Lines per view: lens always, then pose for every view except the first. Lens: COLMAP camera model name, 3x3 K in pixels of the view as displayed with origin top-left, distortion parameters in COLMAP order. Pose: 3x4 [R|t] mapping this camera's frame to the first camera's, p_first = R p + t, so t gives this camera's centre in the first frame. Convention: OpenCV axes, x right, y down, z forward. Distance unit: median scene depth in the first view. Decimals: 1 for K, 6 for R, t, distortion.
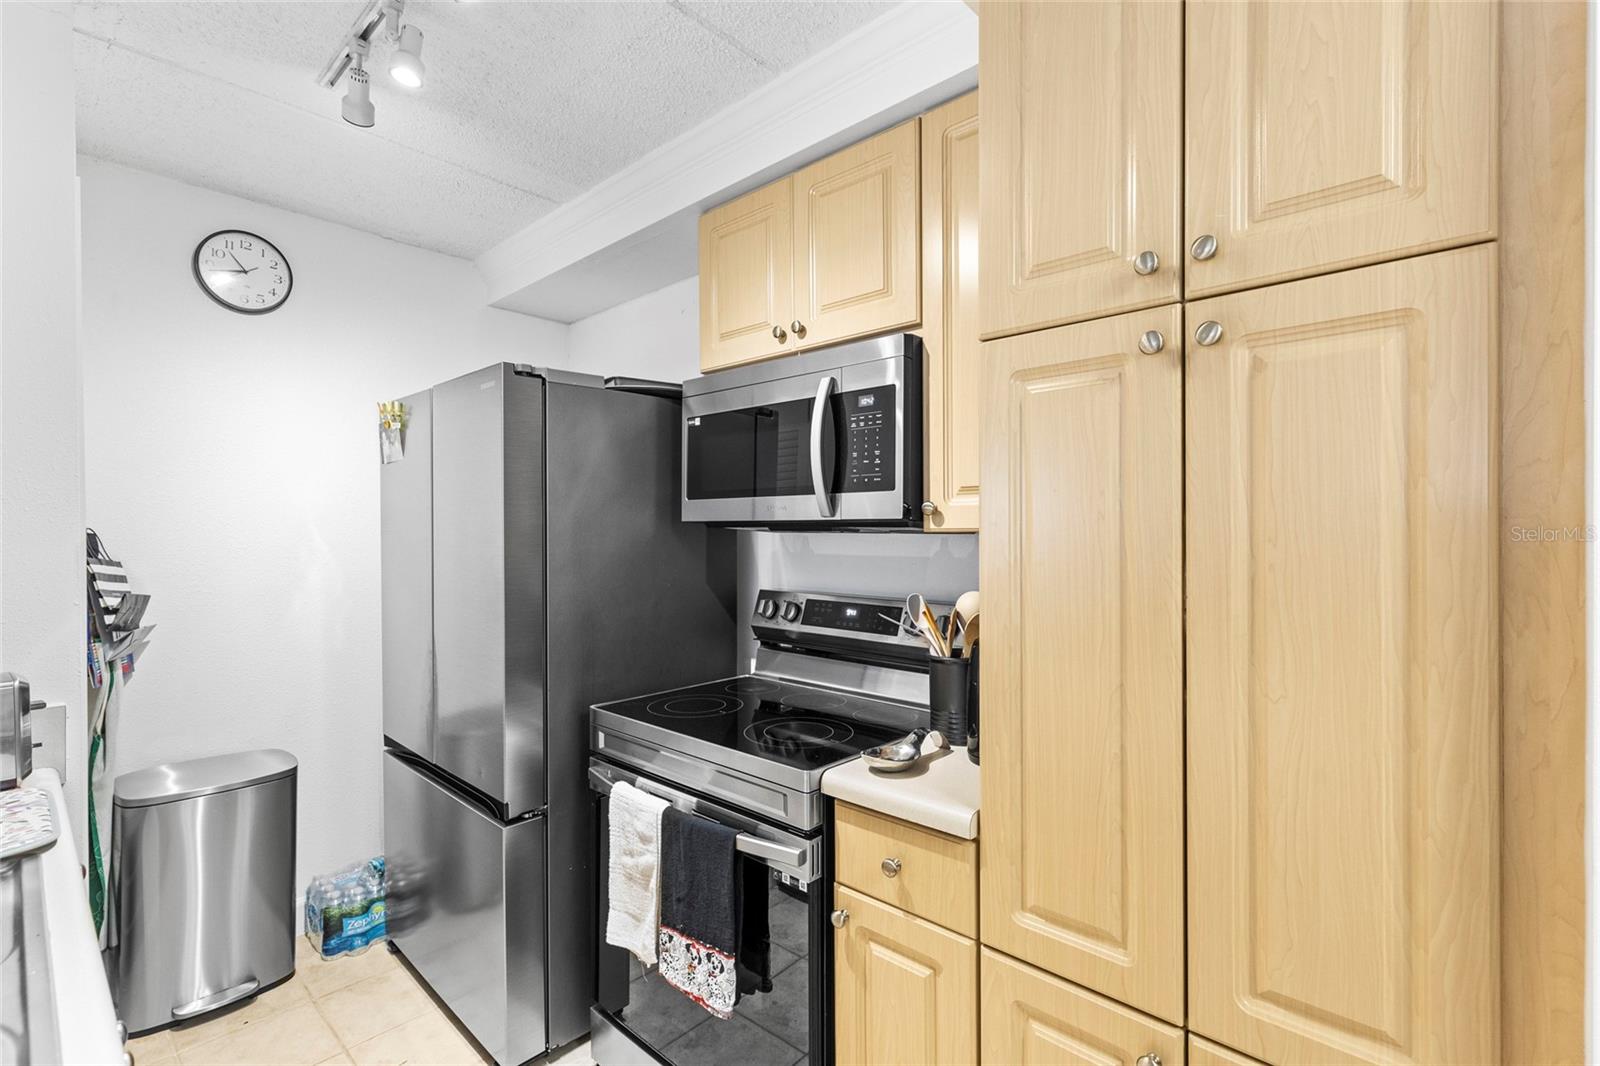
lens RADIAL K [[738.9, 0, 814.0], [0, 738.9, 533.7], [0, 0, 1]] dist [0.003887, 0.000407]
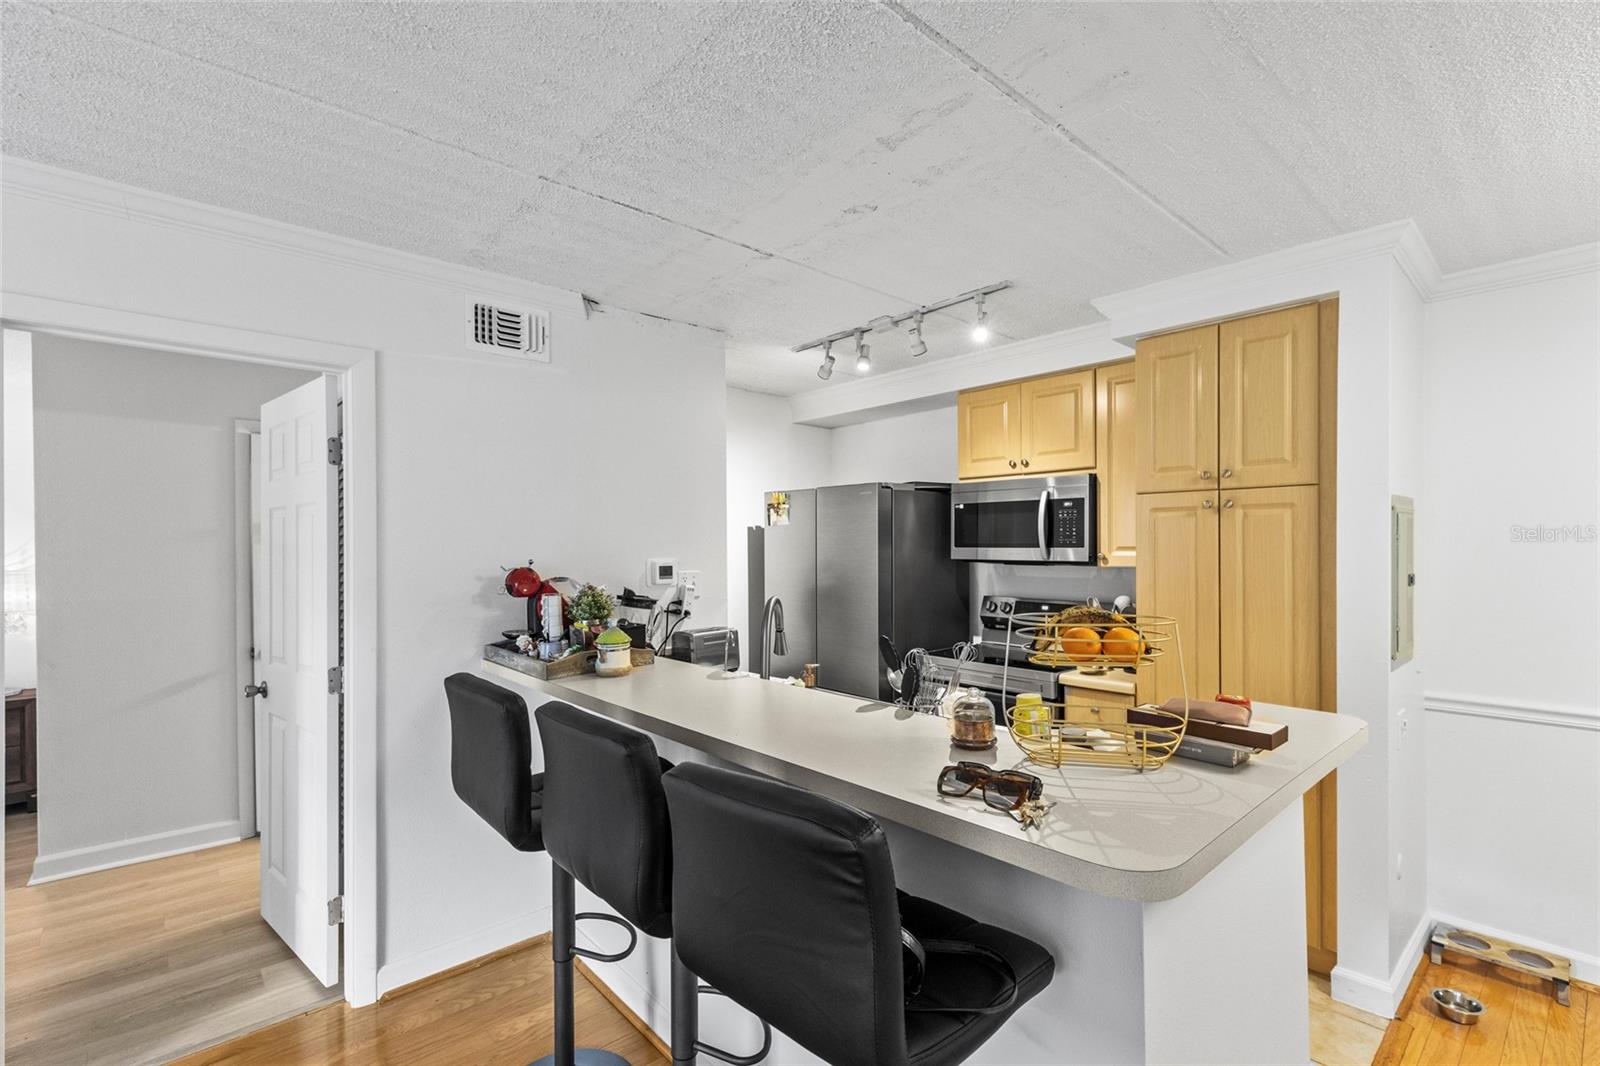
lens RADIAL K [[729.1, 0, 807.0], [0, 729.1, 548.4], [0, 0, 1]] dist [0.004851, -0.000413]
pose [[0.994980, -0.002572, -0.100040, -0.430414], [0.002888, 0.999991, 0.003017, -0.059812], [0.100031, -0.003290, 0.994979, -1.056677]]
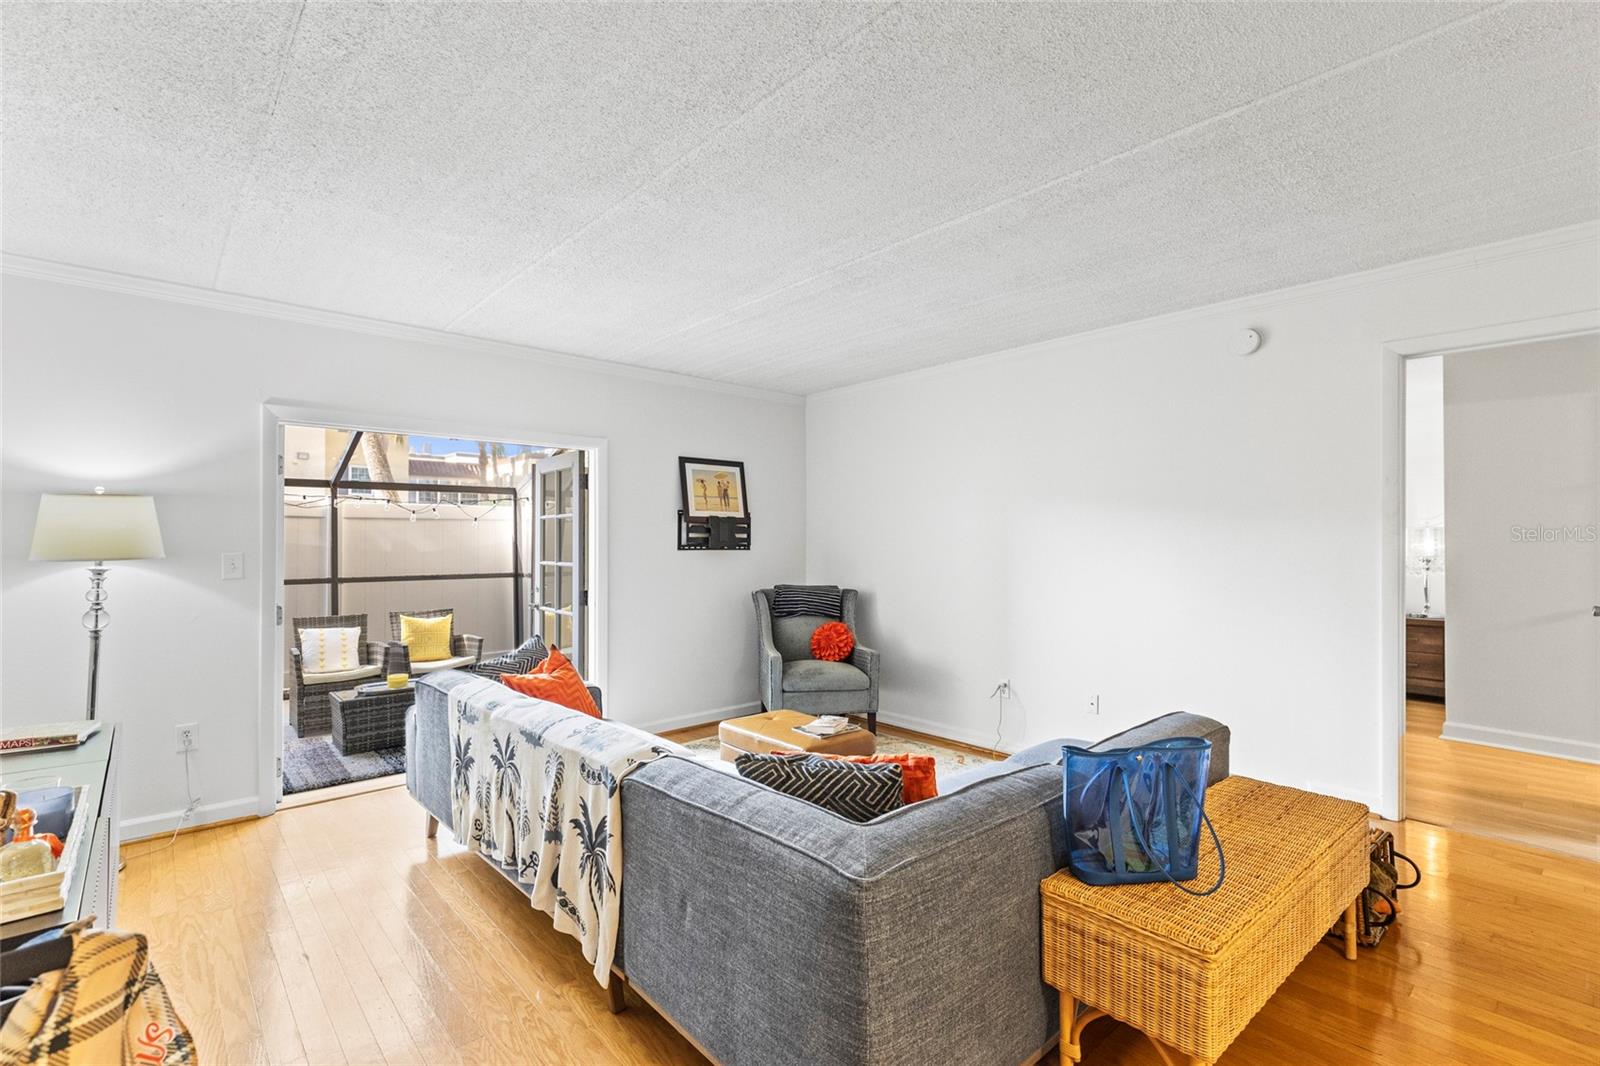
lens RADIAL K [[729.1, 0, 794.5], [0, 729.1, 534.9], [0, 0, 1]] dist [0.004851, -0.000413]
pose [[-0.103601, -0.005866, -0.994602, 0.303186], [-0.004425, 0.999975, -0.005436, 0.079702], [0.994609, 0.003838, -0.103625, -1.458892]]
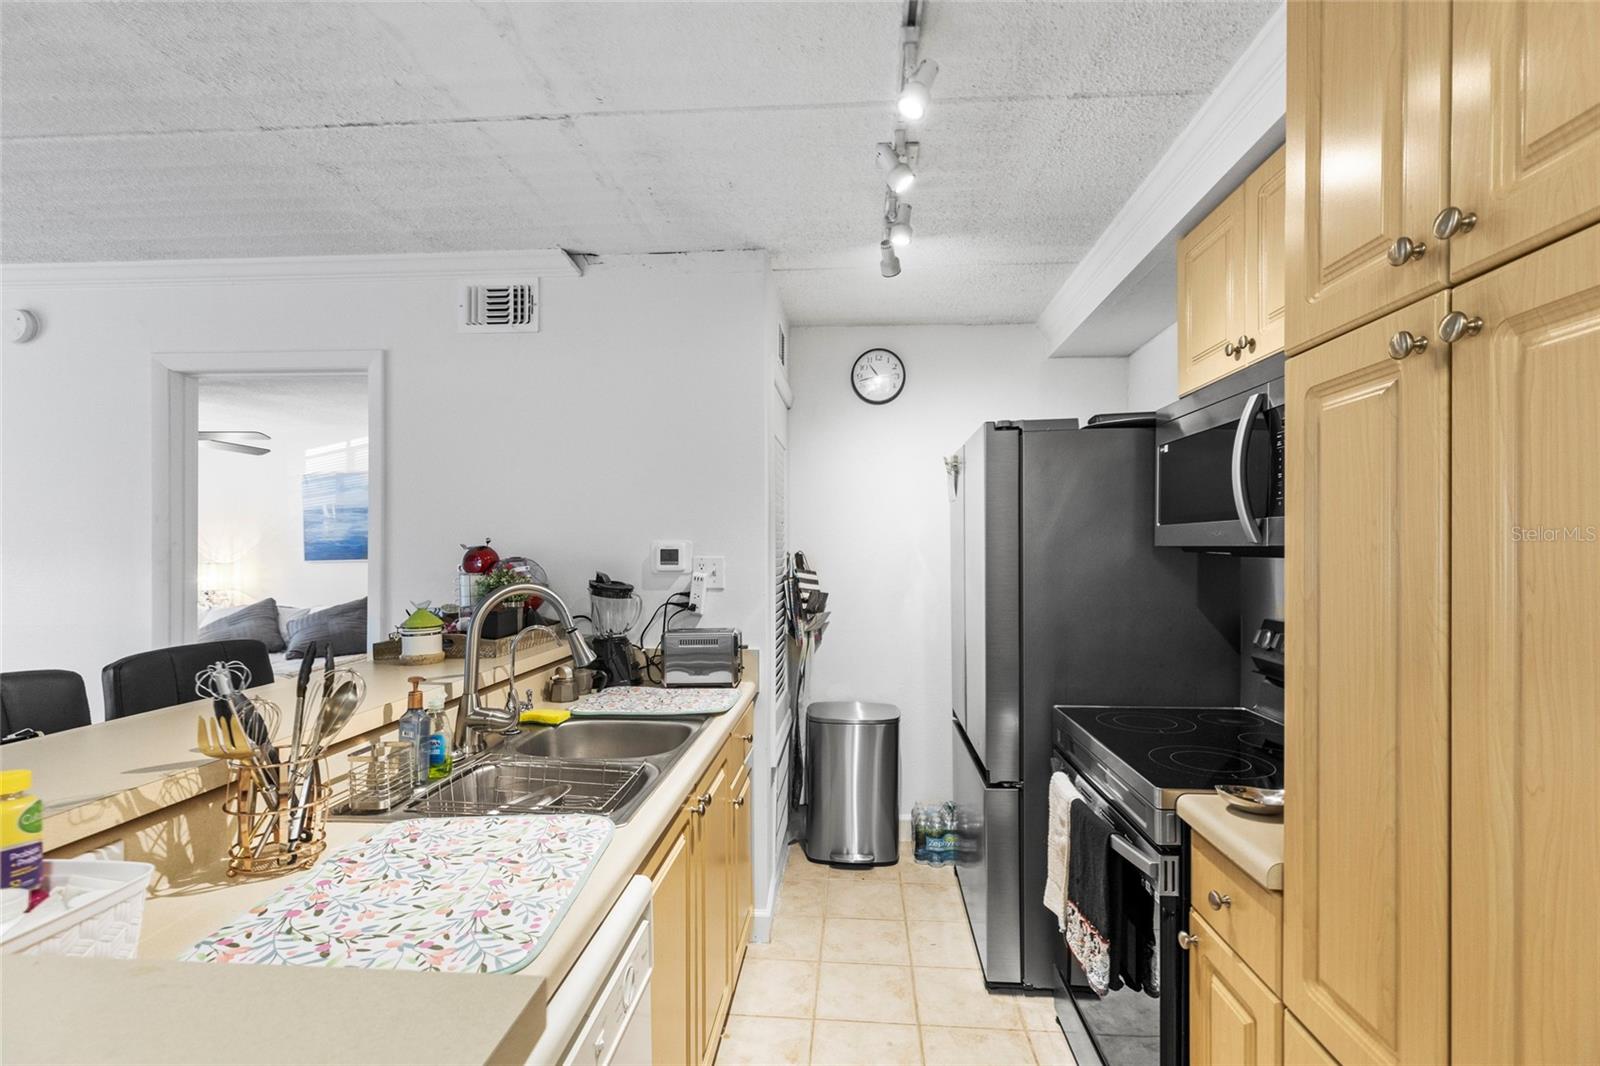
lens RADIAL K [[738.9, 0, 797.9], [0, 738.9, 551.9], [0, 0, 1]] dist [0.003887, 0.000407]
pose [[0.617953, 0.003732, -0.786207, 0.392865], [-0.002117, 0.999993, 0.003083, -0.012439], [0.786213, -0.000241, 0.617956, -0.039174]]
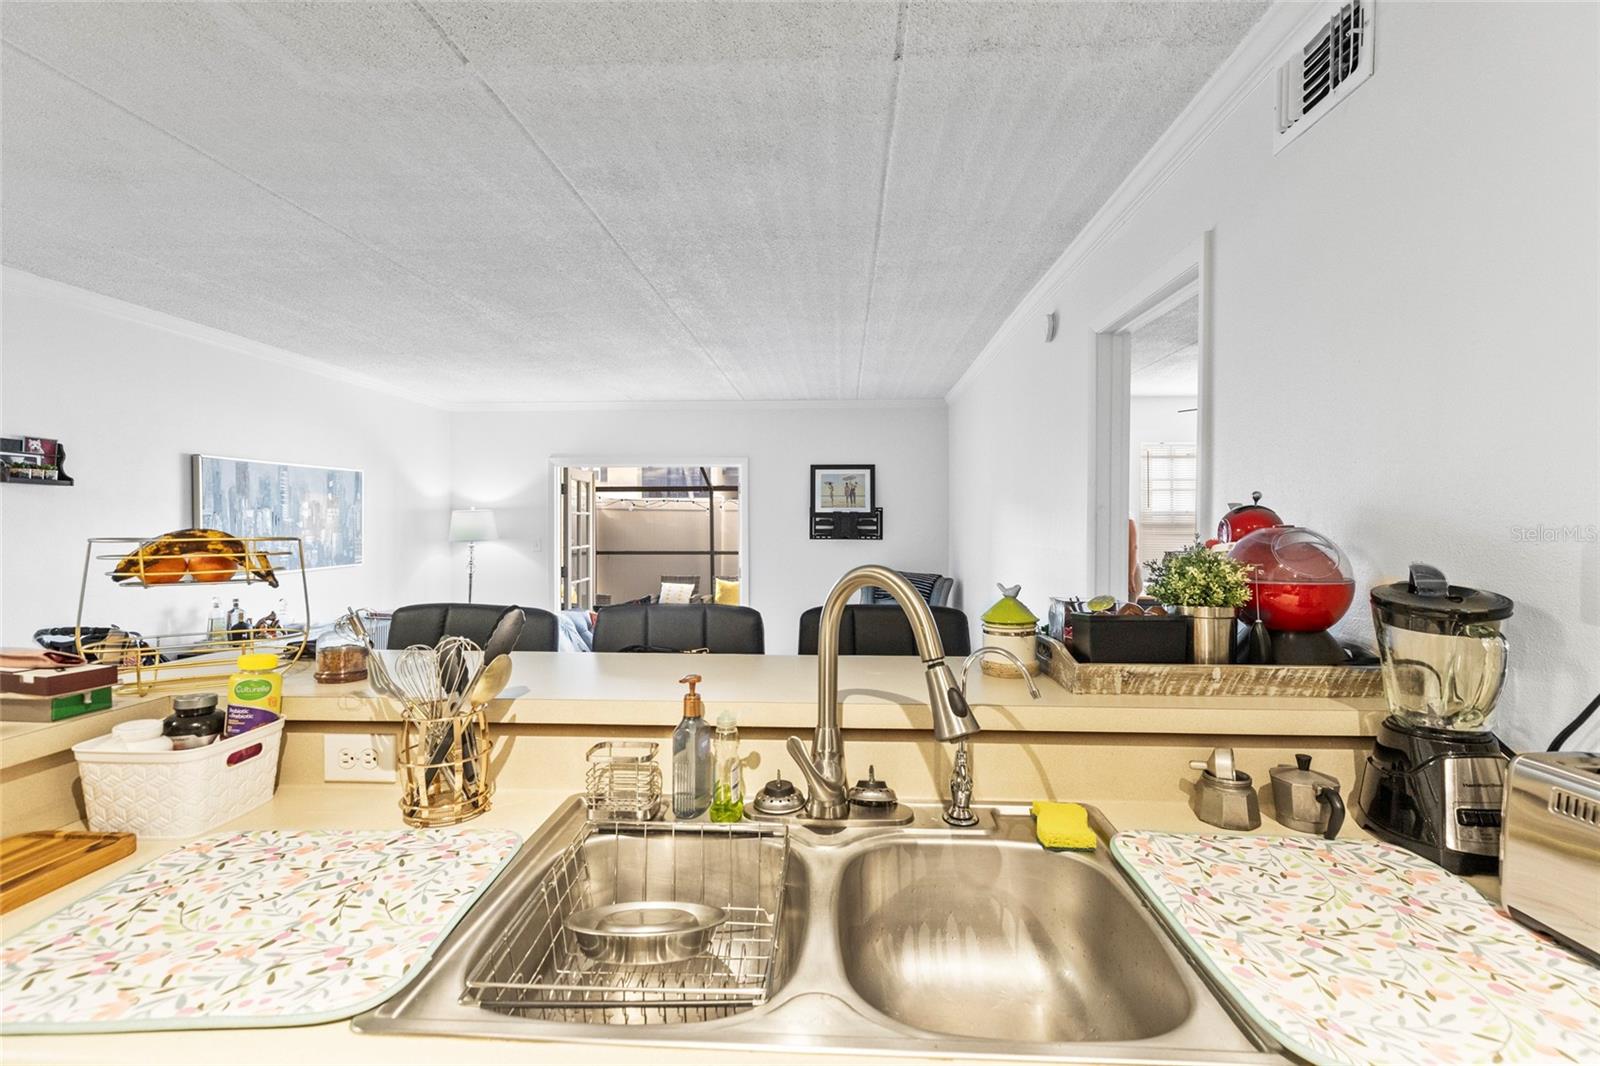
lens RADIAL K [[729.1, 0, 807.3], [0, 729.1, 519.3], [0, 0, 1]] dist [0.004851, -0.000413]
pose [[-0.770034, 0.004089, -0.637990, -0.212721], [-0.002016, 0.999959, 0.008842, -0.010171], [0.638000, 0.008095, -0.769994, 0.703005]]
